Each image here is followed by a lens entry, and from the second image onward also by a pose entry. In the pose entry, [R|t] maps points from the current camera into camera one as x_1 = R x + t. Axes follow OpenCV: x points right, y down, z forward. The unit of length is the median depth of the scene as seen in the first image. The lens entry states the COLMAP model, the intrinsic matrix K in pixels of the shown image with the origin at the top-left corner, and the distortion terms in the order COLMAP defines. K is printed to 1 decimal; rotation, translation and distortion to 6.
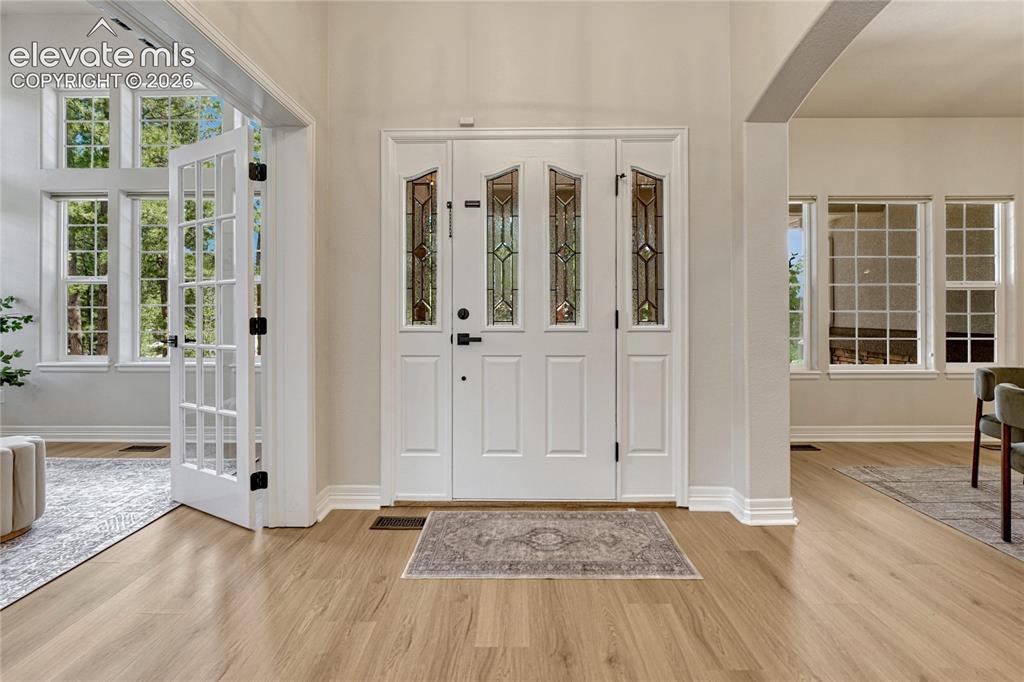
lens RADIAL K [[430.1, 0, 508.4], [0, 430.1, 313.8], [0, 0, 1]] dist [-0.012247, 0.000906]
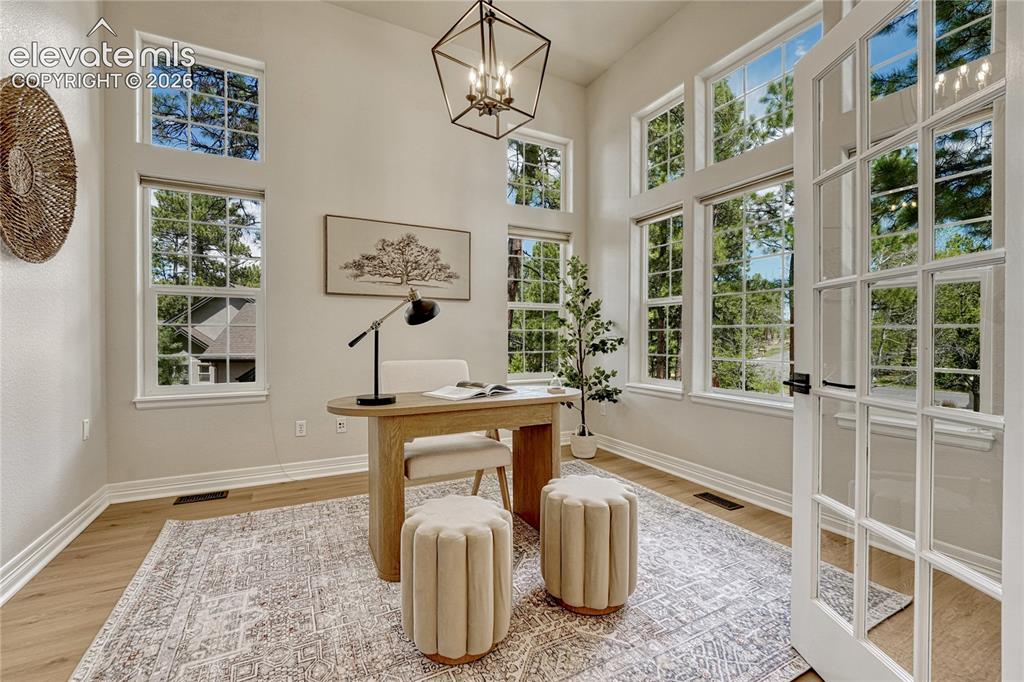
lens RADIAL K [[430.1, 0, 513.9], [0, 430.1, 340.9], [0, 0, 1]] dist [-0.012247, 0.000906]
pose [[0.467717, 0.009958, -0.883822, -0.433399], [-0.005510, 0.999950, 0.008350, 0.005558], [0.883861, 0.000964, 0.467749, 0.367623]]
